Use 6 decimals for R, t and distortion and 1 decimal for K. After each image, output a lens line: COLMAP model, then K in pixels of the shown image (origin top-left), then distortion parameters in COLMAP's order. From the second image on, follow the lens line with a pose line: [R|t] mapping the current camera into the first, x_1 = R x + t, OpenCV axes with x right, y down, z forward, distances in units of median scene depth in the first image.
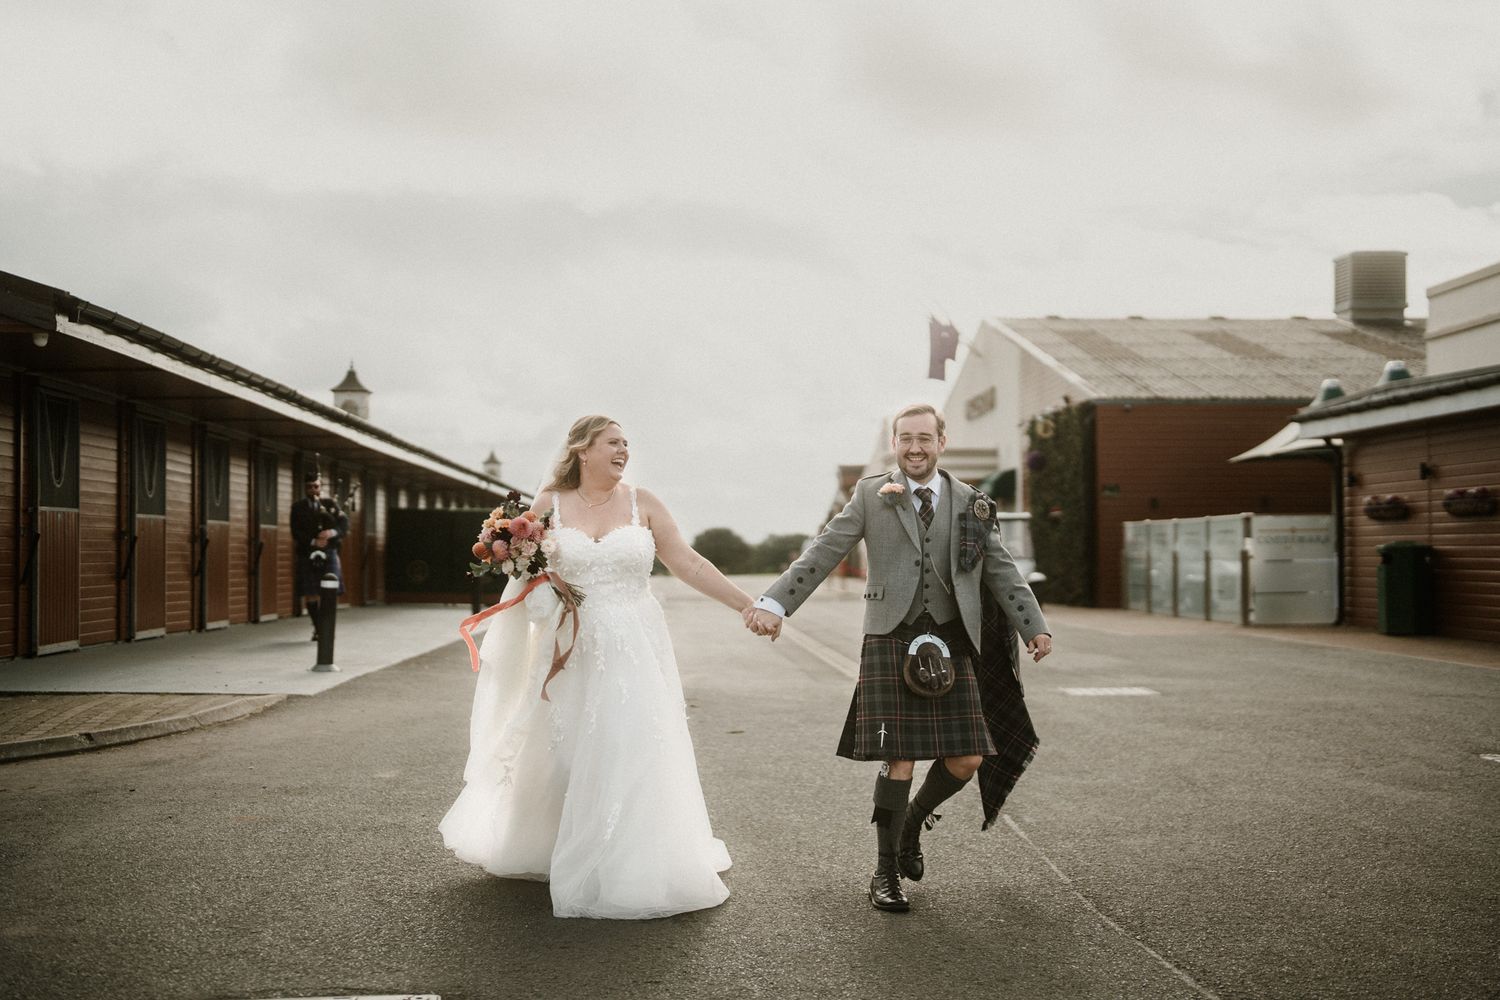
lens RADIAL K [[2143.3, 0, 750.0], [0, 2143.3, 500.0], [0, 0, 1]] dist [-0.175644, 1.083276]
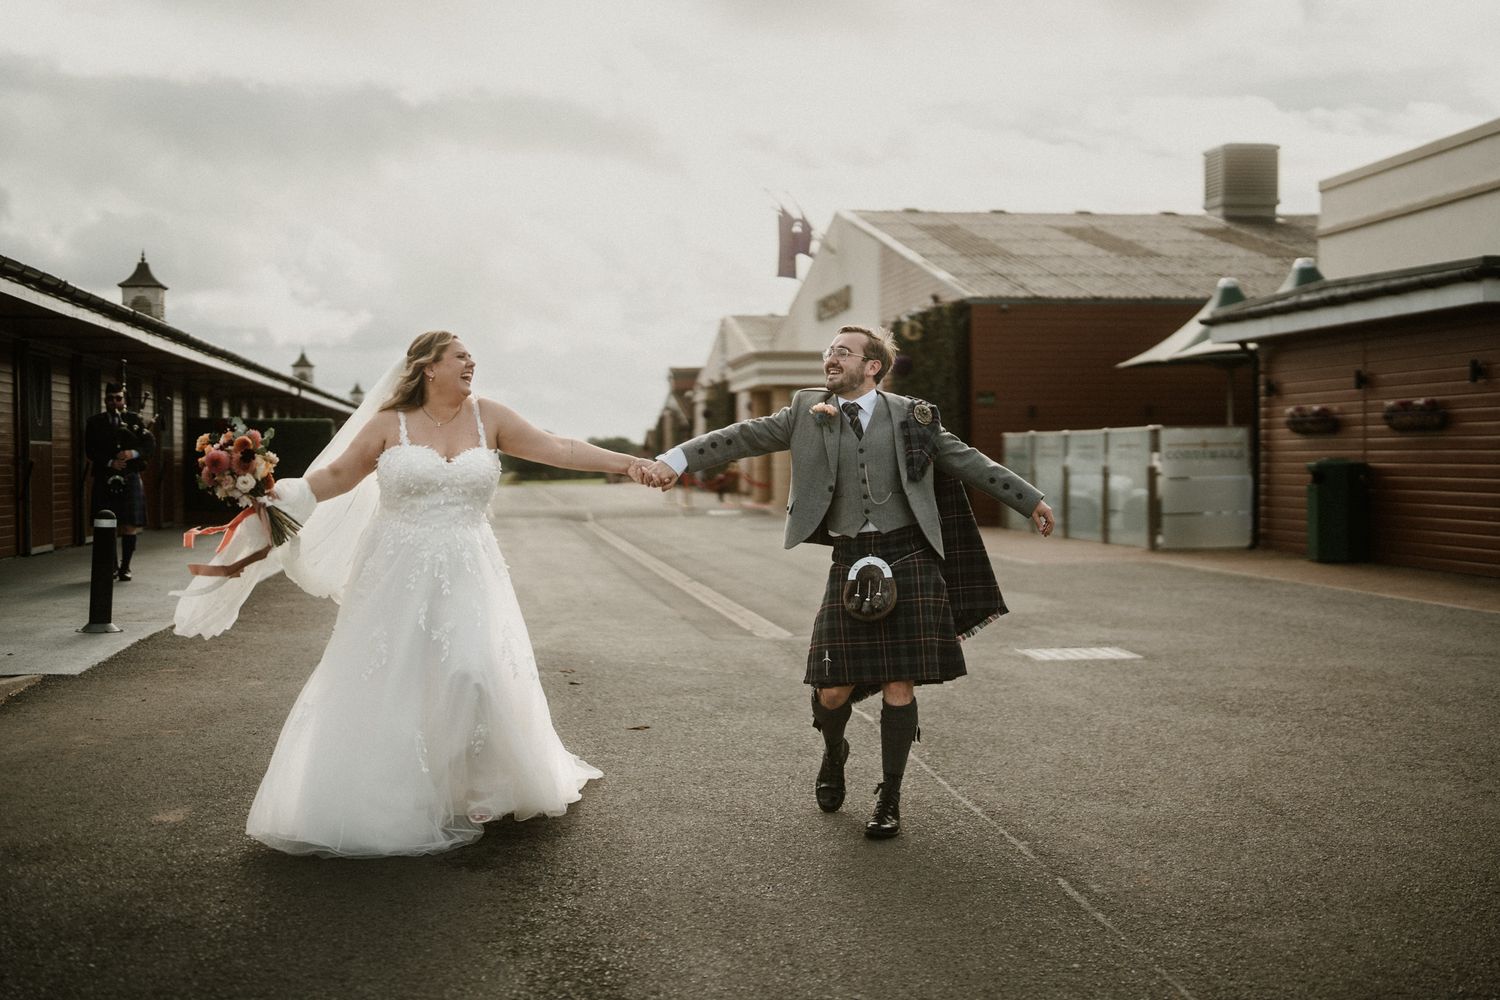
lens RADIAL K [[2143.3, 0, 750.0], [0, 2143.3, 500.0], [0, 0, 1]] dist [-0.175644, 1.083276]
pose [[0.996149, -0.003887, 0.087591, -0.014863], [-0.000158, 0.998936, 0.046126, -0.003505], [-0.087677, -0.045963, 0.995088, 0.105494]]
